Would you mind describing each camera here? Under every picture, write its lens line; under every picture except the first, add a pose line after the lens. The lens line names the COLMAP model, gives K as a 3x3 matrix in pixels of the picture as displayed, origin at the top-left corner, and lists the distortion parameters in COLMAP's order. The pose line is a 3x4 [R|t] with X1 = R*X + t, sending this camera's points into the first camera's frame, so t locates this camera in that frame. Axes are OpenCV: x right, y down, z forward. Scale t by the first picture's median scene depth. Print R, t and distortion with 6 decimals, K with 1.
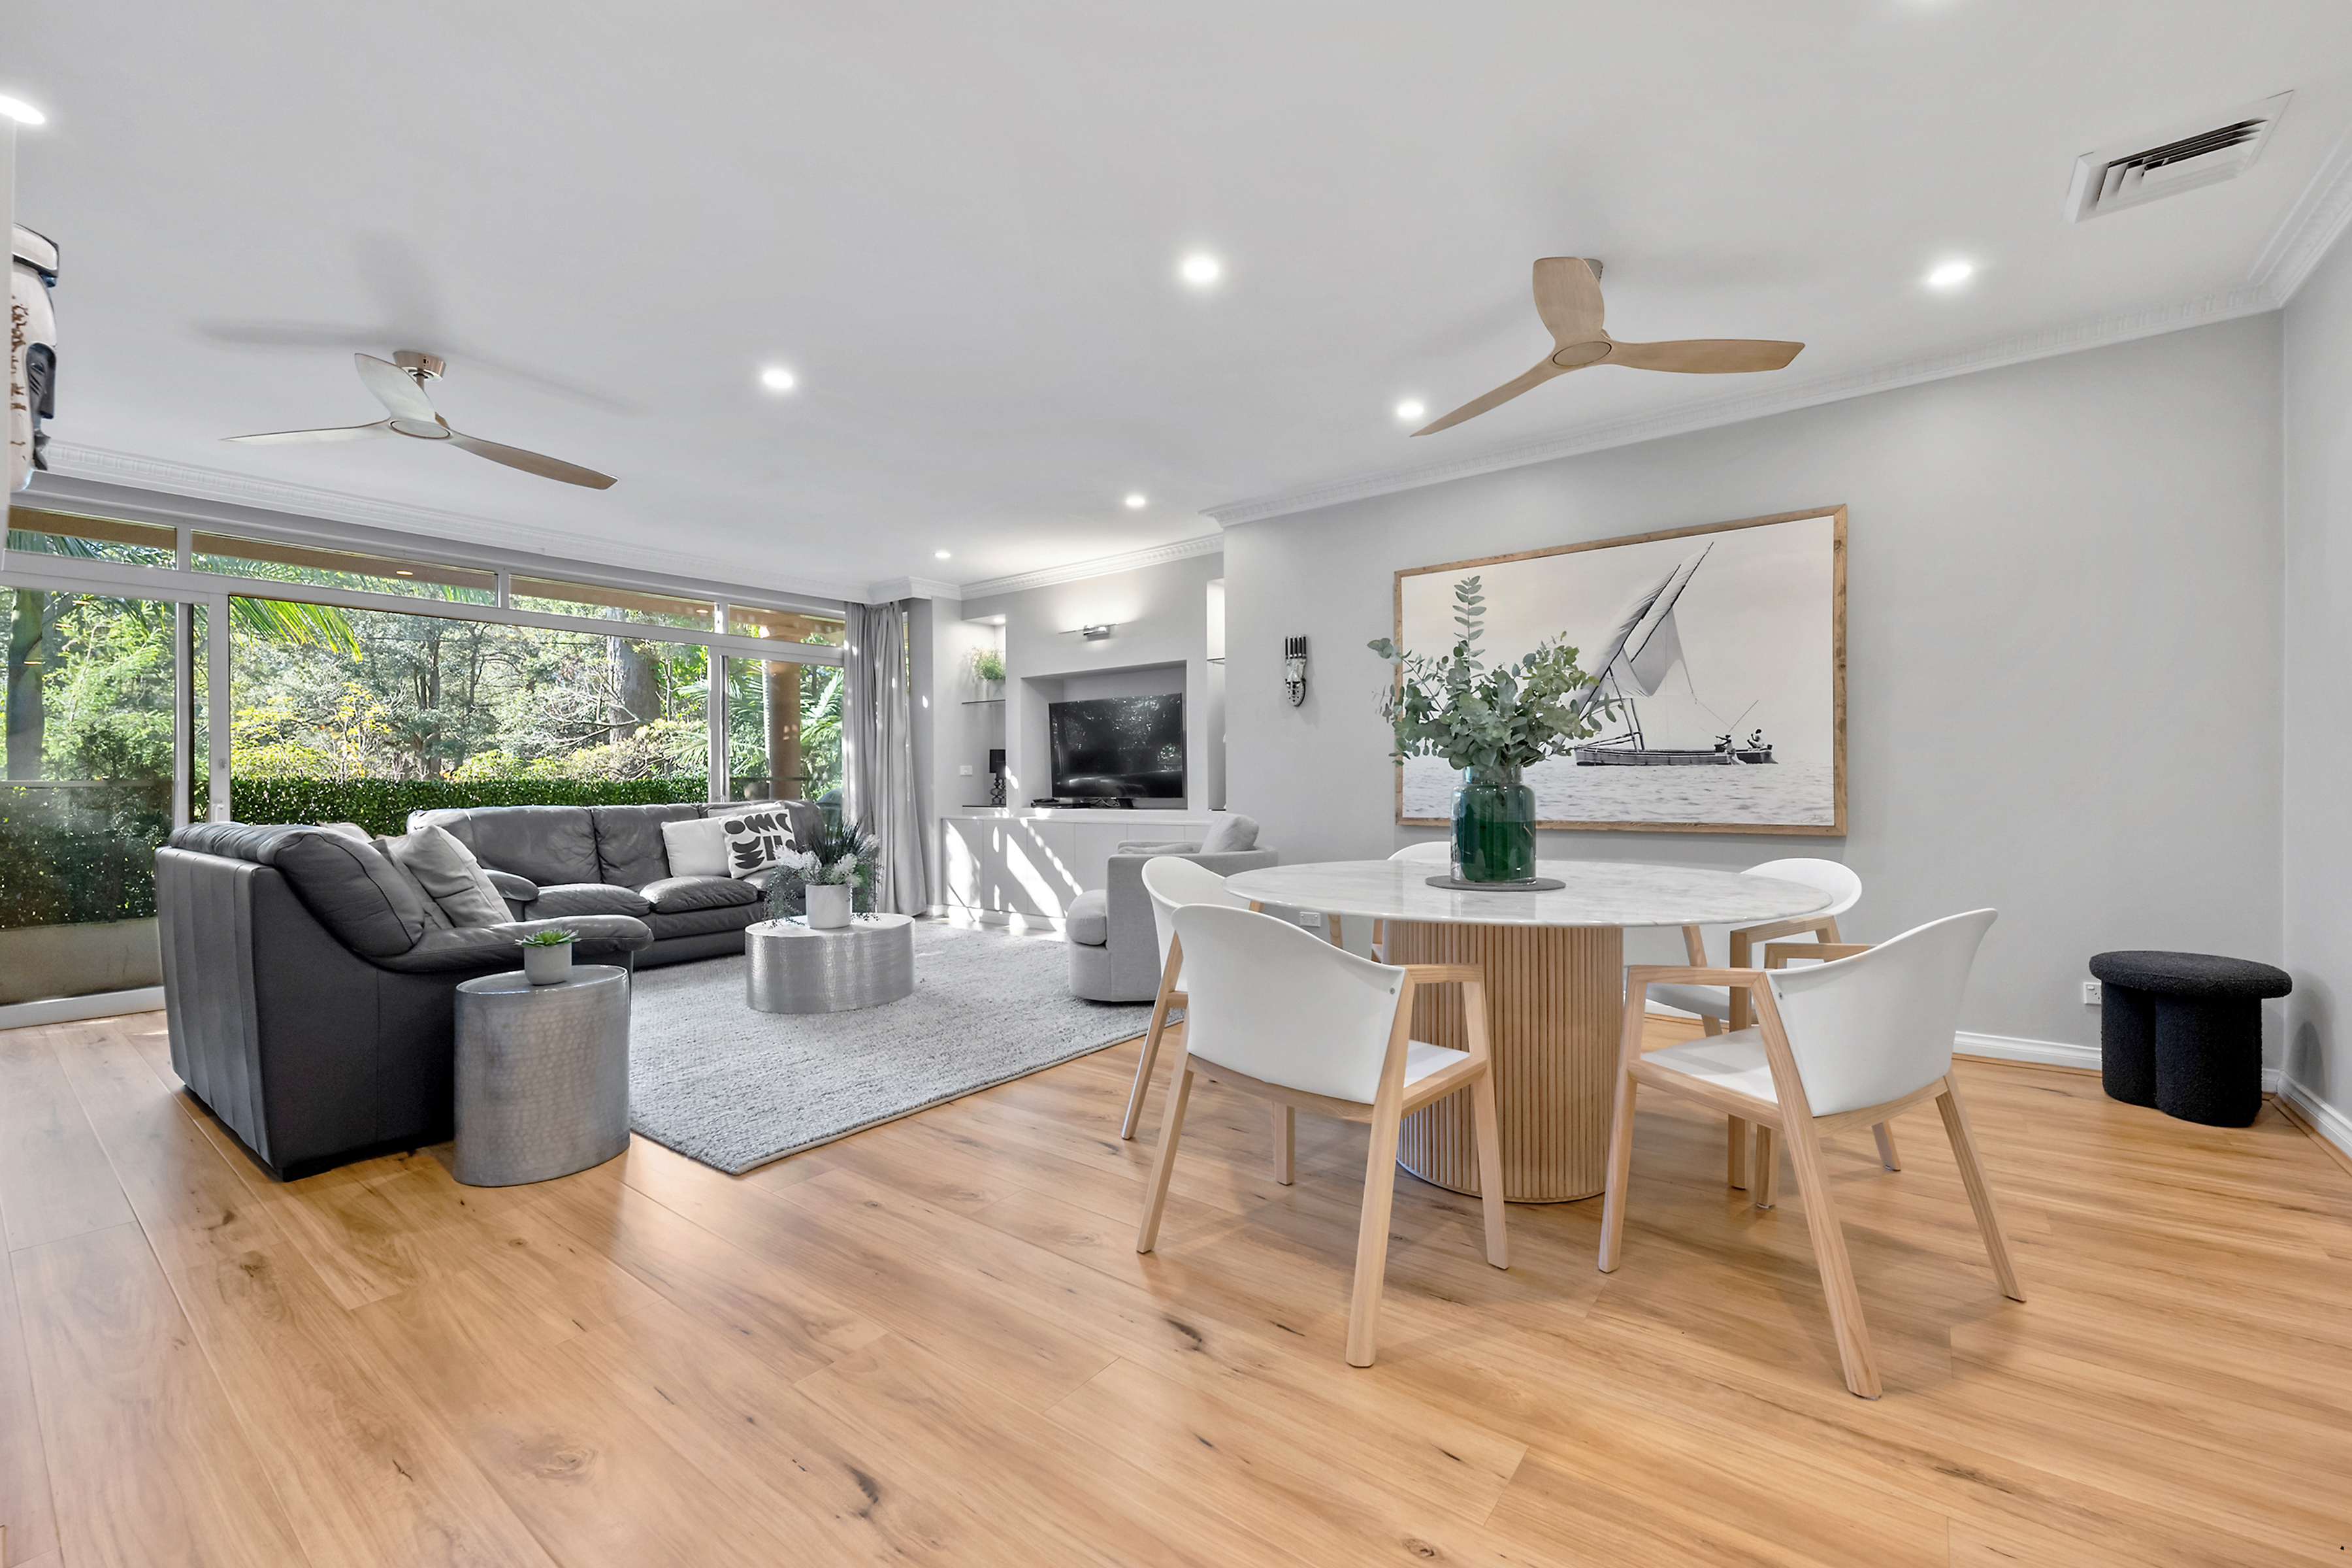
lens RADIAL K [[955.0, 0, 1199.2], [0, 955.0, 774.6], [0, 0, 1]] dist [0.000138, 0.000040]
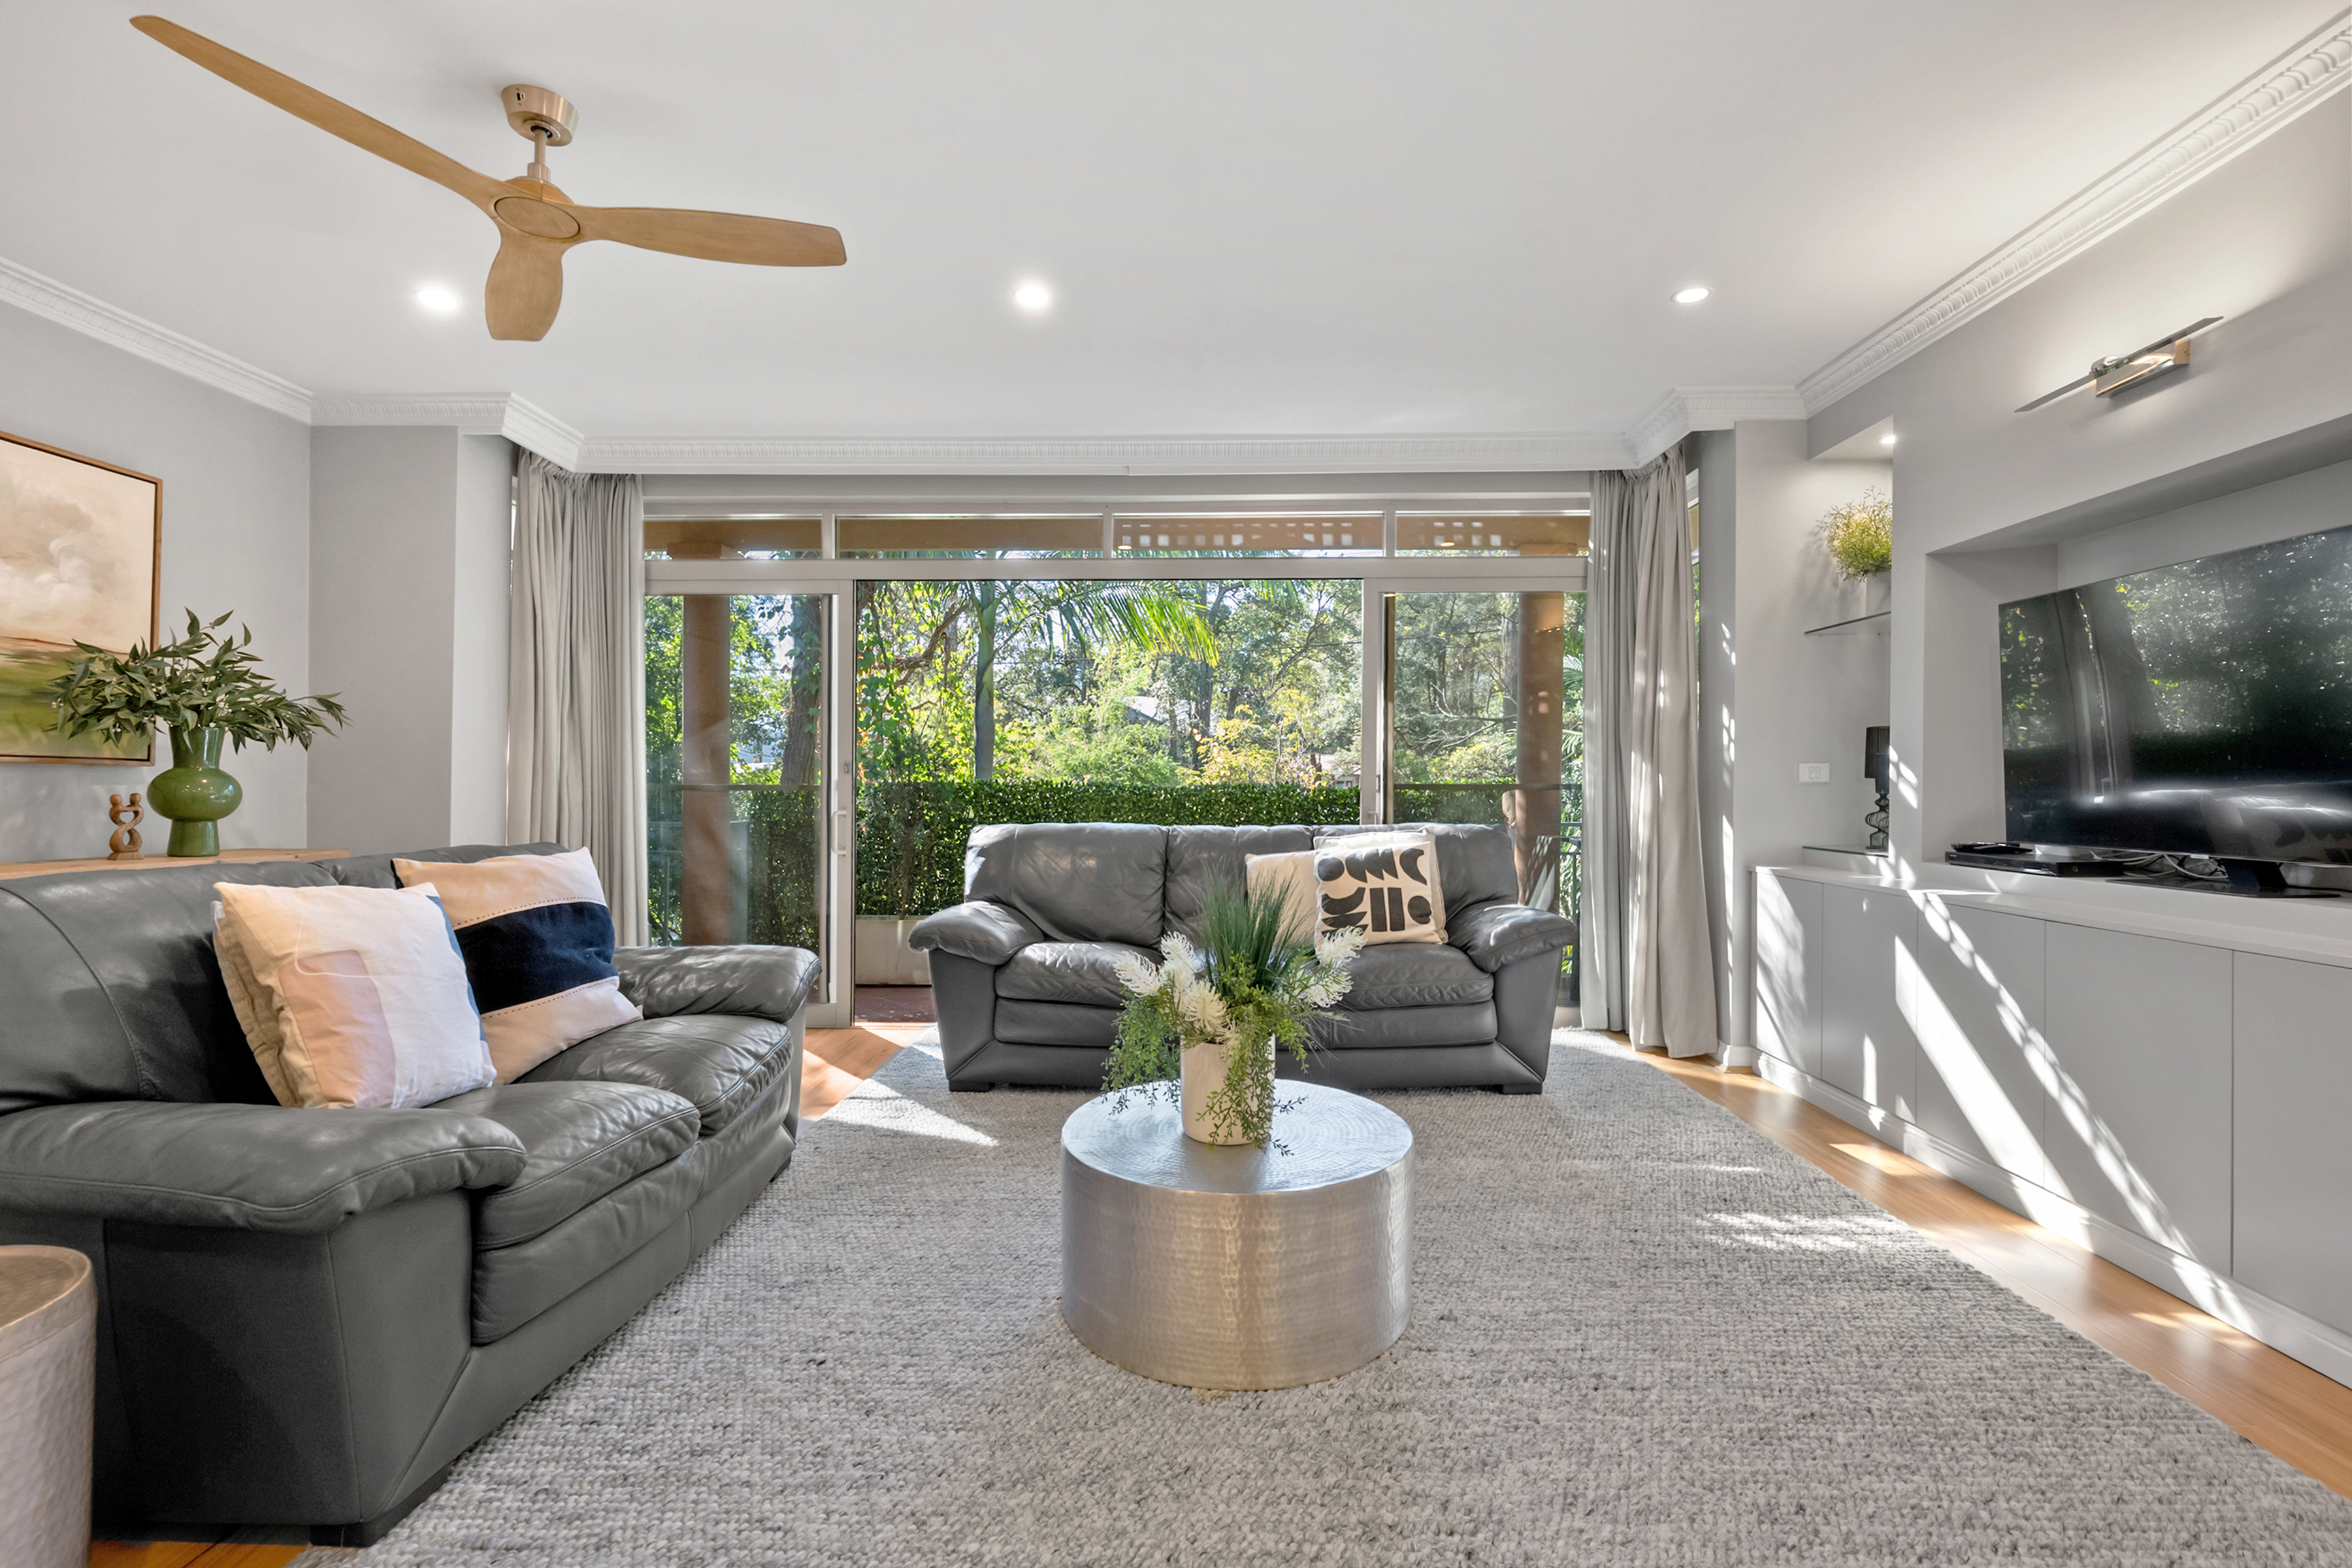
lens RADIAL K [[1092.8, 0, 1184.9], [0, 1092.8, 791.3], [0, 0, 1]] dist [0.002860, 0.000589]
pose [[0.606576, 0.013081, -0.794918, -0.000493], [-0.002229, 0.999889, 0.014753, -0.003126], [0.795023, -0.007177, 0.606537, 0.480789]]
